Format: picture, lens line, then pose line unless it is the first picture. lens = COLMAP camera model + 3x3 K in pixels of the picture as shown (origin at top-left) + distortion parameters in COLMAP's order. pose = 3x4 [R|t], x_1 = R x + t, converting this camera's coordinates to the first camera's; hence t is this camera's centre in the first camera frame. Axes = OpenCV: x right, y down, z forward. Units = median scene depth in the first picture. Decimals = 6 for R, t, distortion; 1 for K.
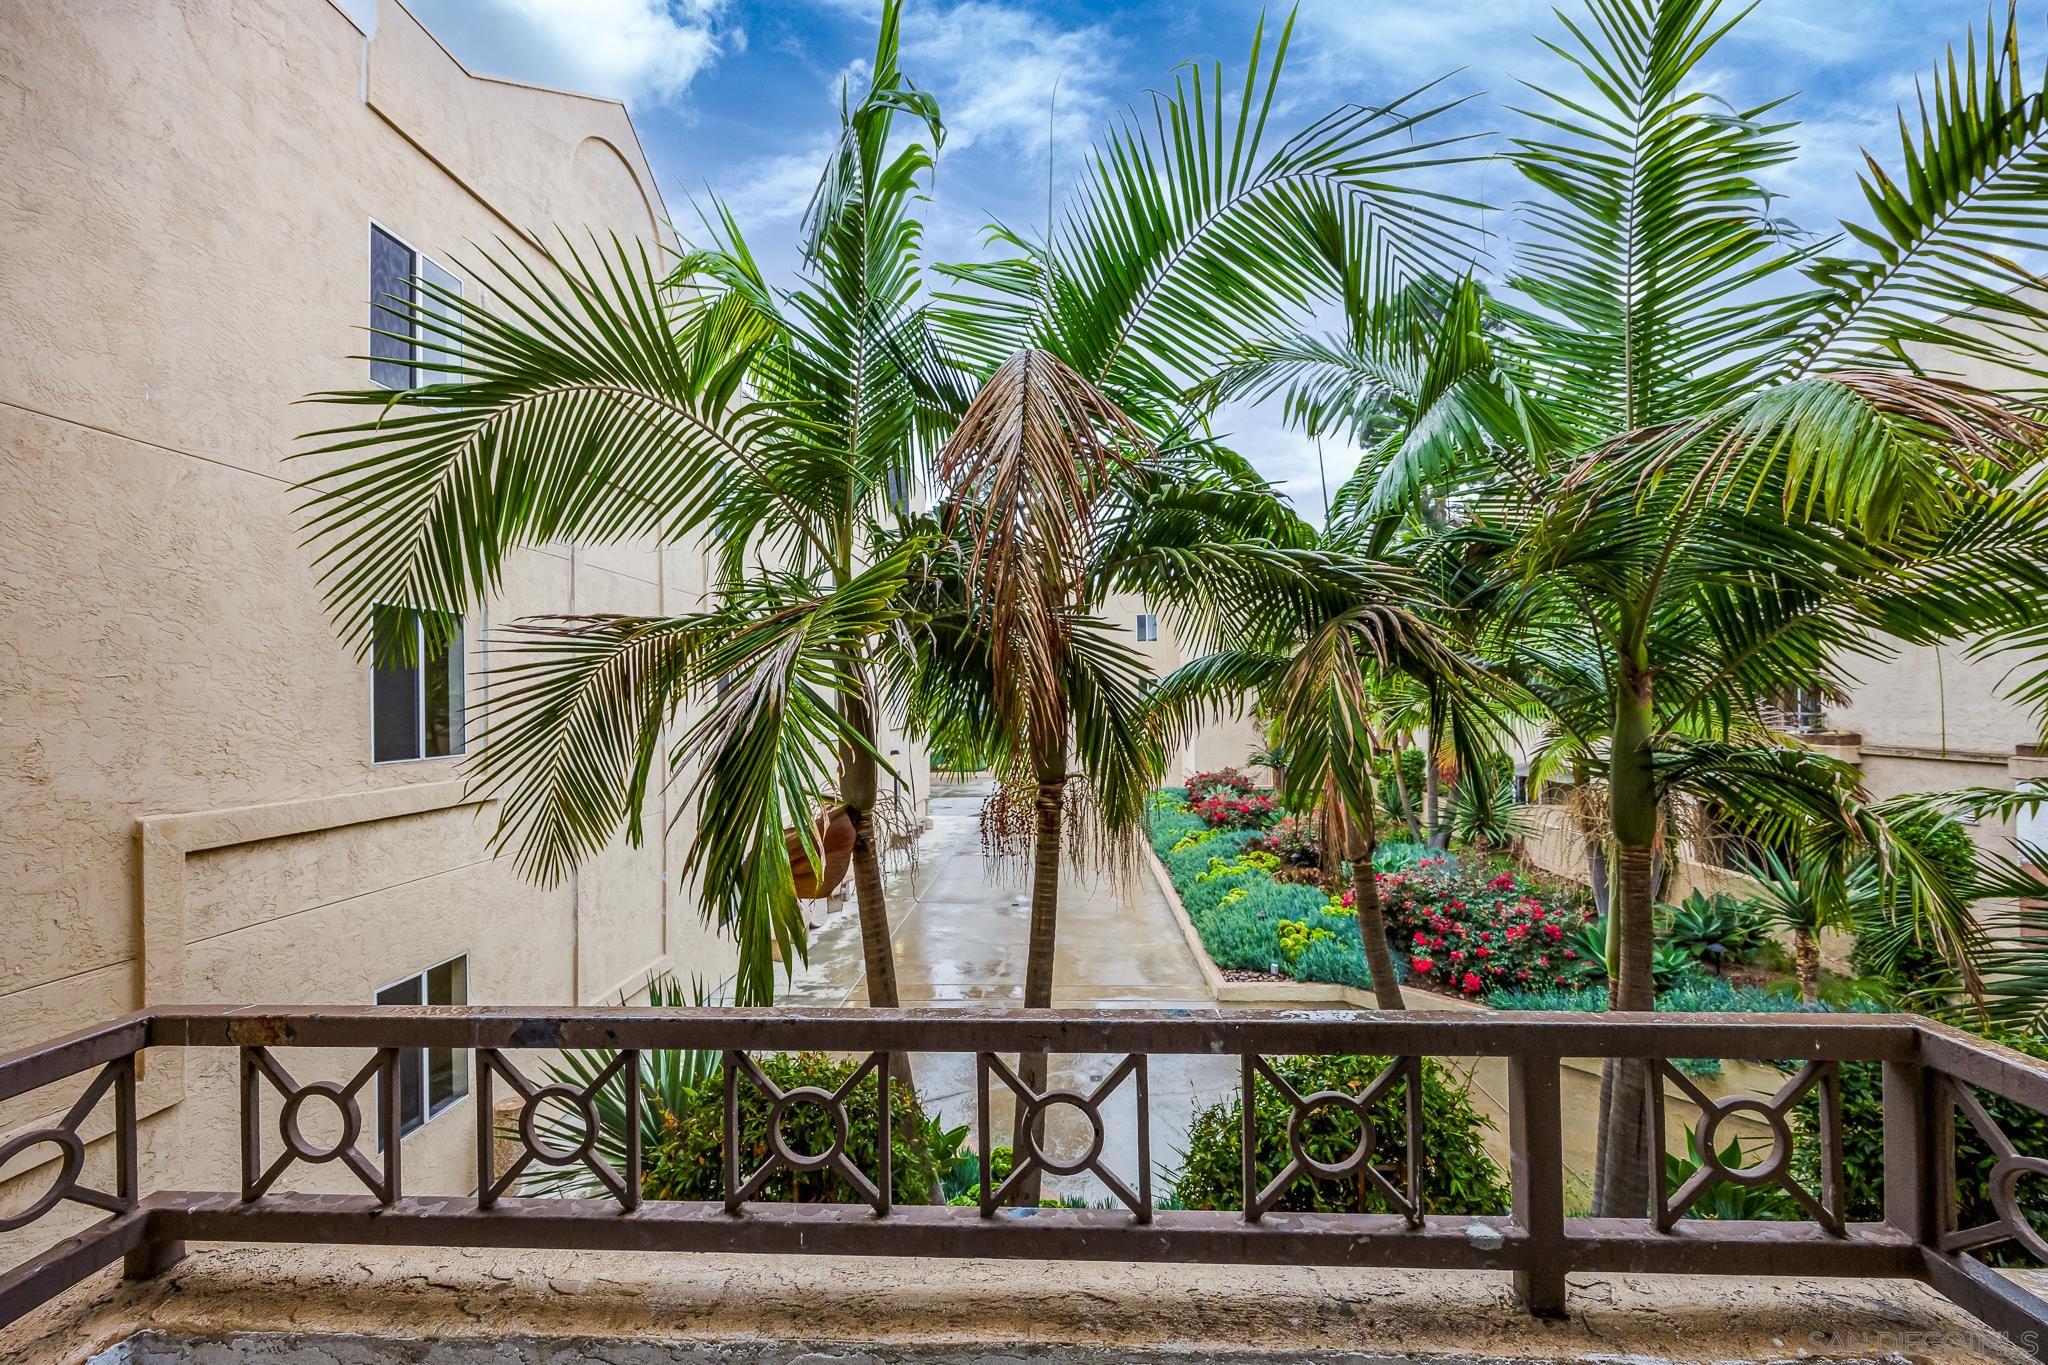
lens RADIAL K [[789.1, 0, 1027.9], [0, 789.1, 693.8], [0, 0, 1]] dist [-0.000496, -0.000031]
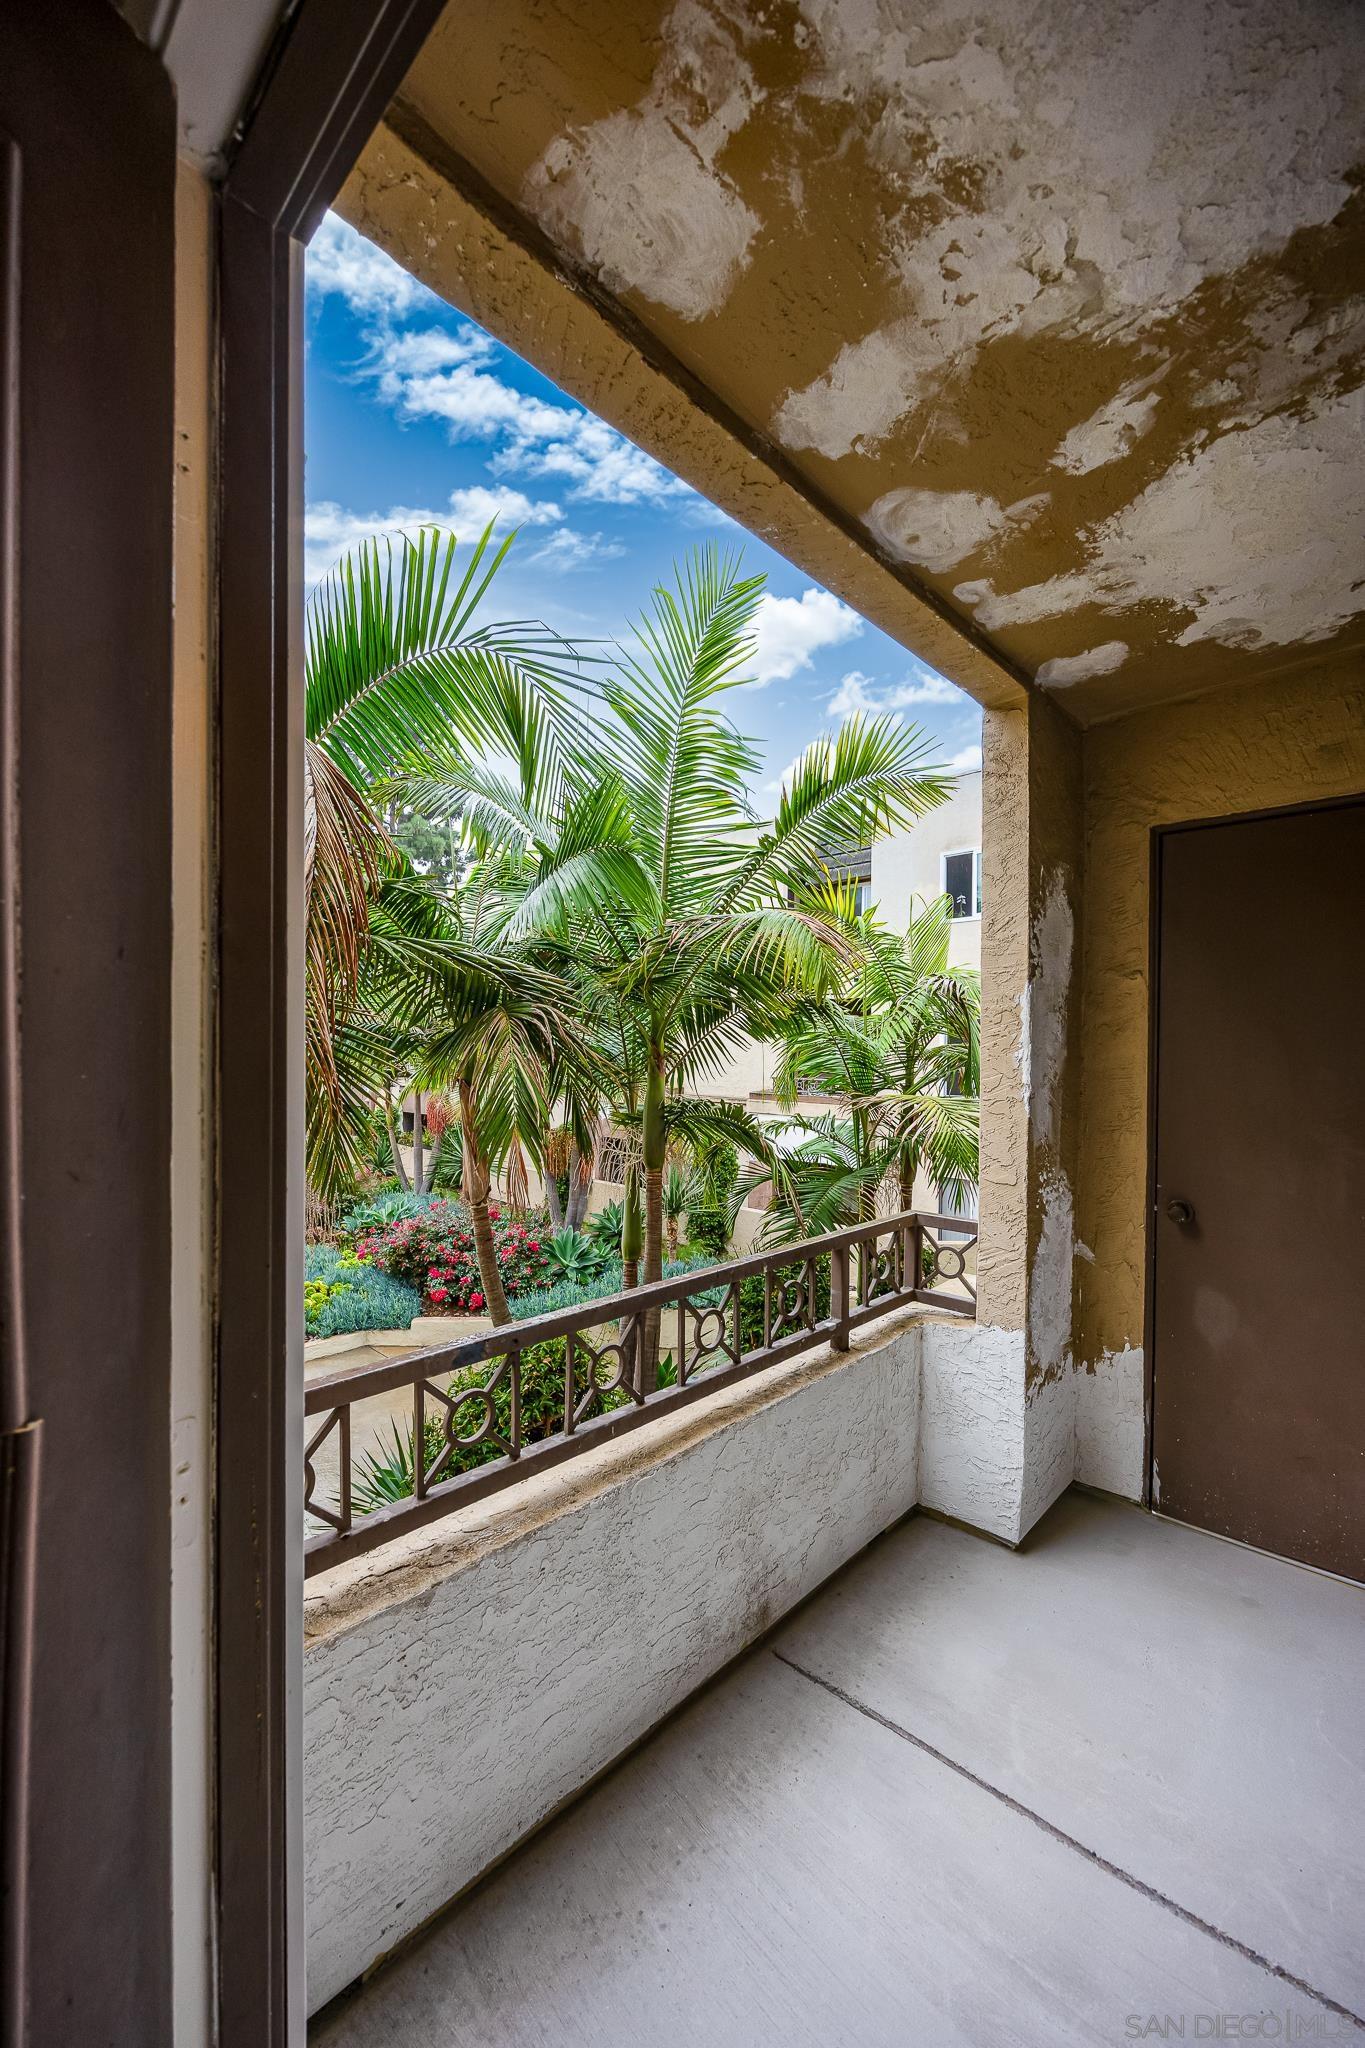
lens RADIAL K [[789.1, 0, 696.6], [0, 789.1, 1061.9], [0, 0, 1]] dist [-0.000496, -0.000031]
pose [[0.648511, 0.010029, 0.761139, -0.384223], [-0.023409, 0.999703, 0.006773, -0.030590], [-0.760845, -0.022210, 0.648553, -0.057463]]
